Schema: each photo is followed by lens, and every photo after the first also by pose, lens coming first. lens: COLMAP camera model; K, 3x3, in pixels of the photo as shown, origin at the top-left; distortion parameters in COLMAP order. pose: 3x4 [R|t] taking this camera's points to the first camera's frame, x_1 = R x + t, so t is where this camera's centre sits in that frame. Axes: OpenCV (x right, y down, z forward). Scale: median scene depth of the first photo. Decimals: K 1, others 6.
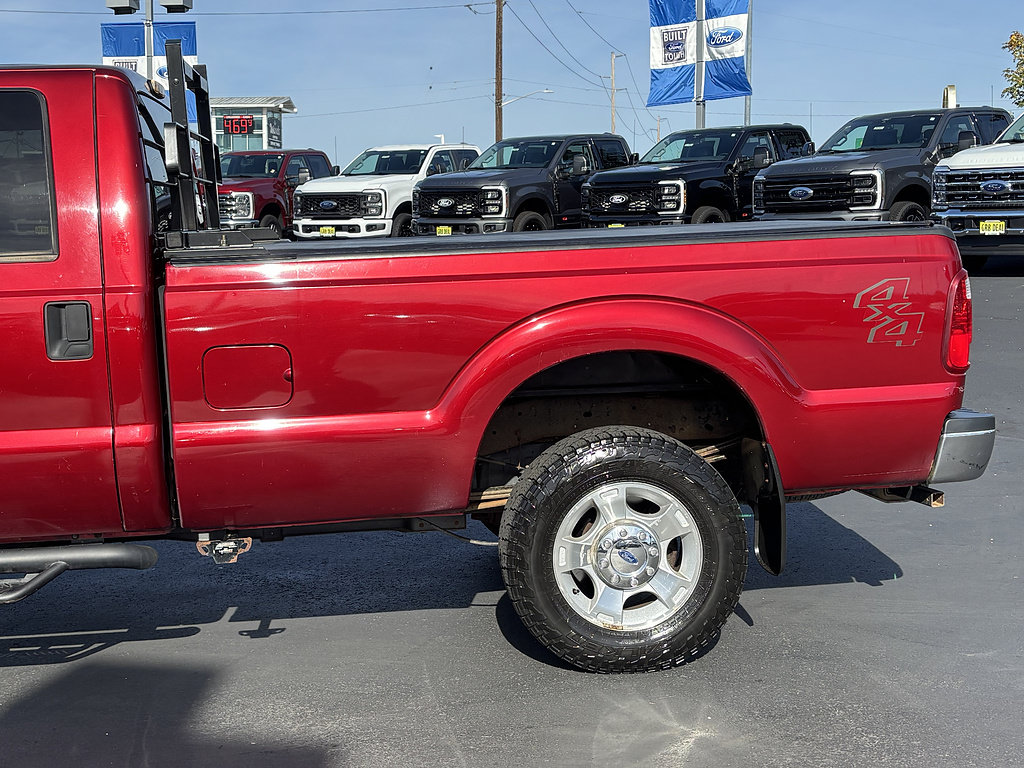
lens RADIAL K [[1462.8, 0, 512.0], [0, 1462.8, 384.0], [0, 0, 1]] dist [0.250336, -0.994751]
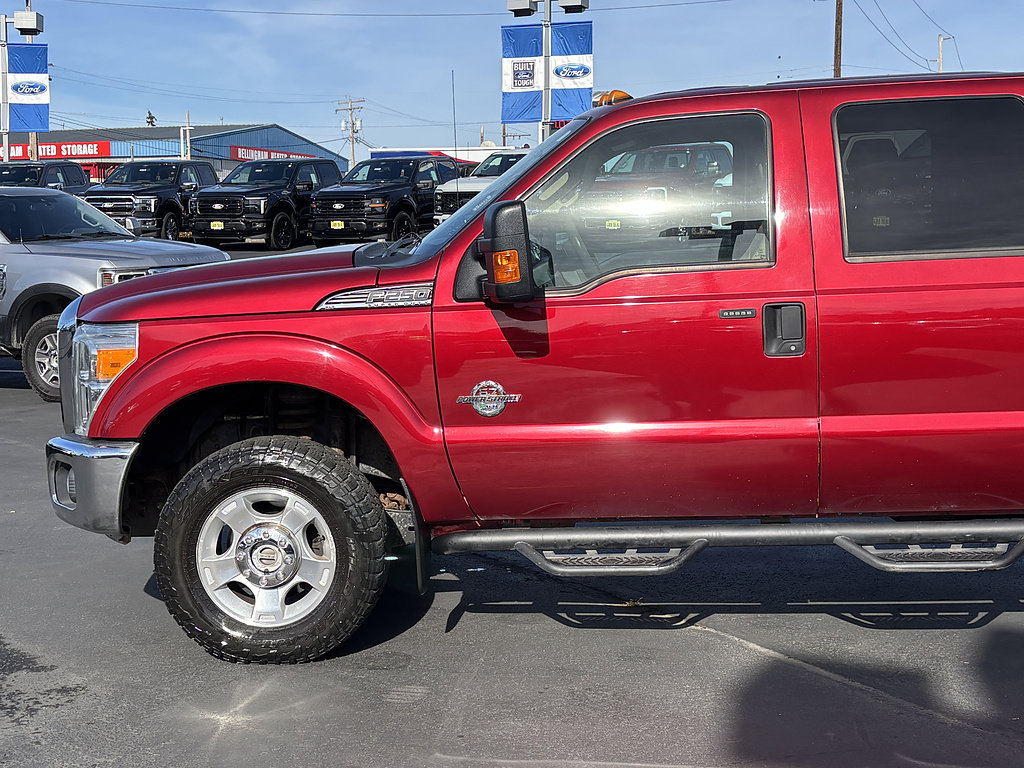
lens RADIAL K [[1462.8, 0, 512.0], [0, 1462.8, 384.0], [0, 0, 1]] dist [0.250336, -0.994751]
pose [[0.982302, 0.014733, -0.186724, -0.133621], [-0.013668, 0.999882, 0.006990, 0.002442], [0.186805, -0.004314, 0.982388, -0.036284]]
